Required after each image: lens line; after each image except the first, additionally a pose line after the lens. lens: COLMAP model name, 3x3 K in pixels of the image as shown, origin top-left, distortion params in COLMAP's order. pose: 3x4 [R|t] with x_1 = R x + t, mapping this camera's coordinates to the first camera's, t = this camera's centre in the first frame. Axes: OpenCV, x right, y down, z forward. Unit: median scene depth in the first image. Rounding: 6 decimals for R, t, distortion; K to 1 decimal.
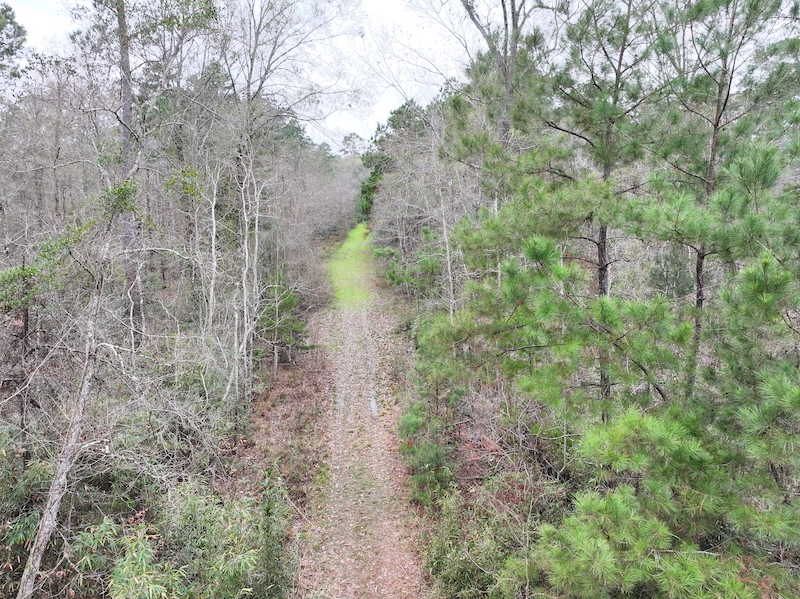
lens RADIAL K [[564.0, 0, 401.7], [0, 564.0, 297.5], [0, 0, 1]] dist [-0.004917, 0.023182]
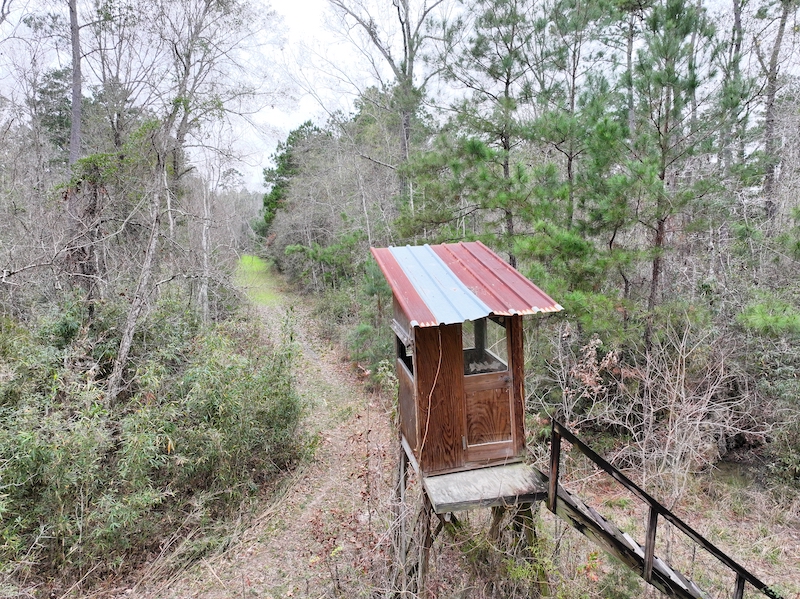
lens RADIAL K [[564.0, 0, 397.3], [0, 564.0, 300.9], [0, 0, 1]] dist [-0.004917, 0.023182]
pose [[0.978887, -0.021659, 0.203252, -0.080170], [0.034906, 0.997477, -0.061817, 0.118296], [-0.201401, 0.067607, 0.977173, -0.122202]]
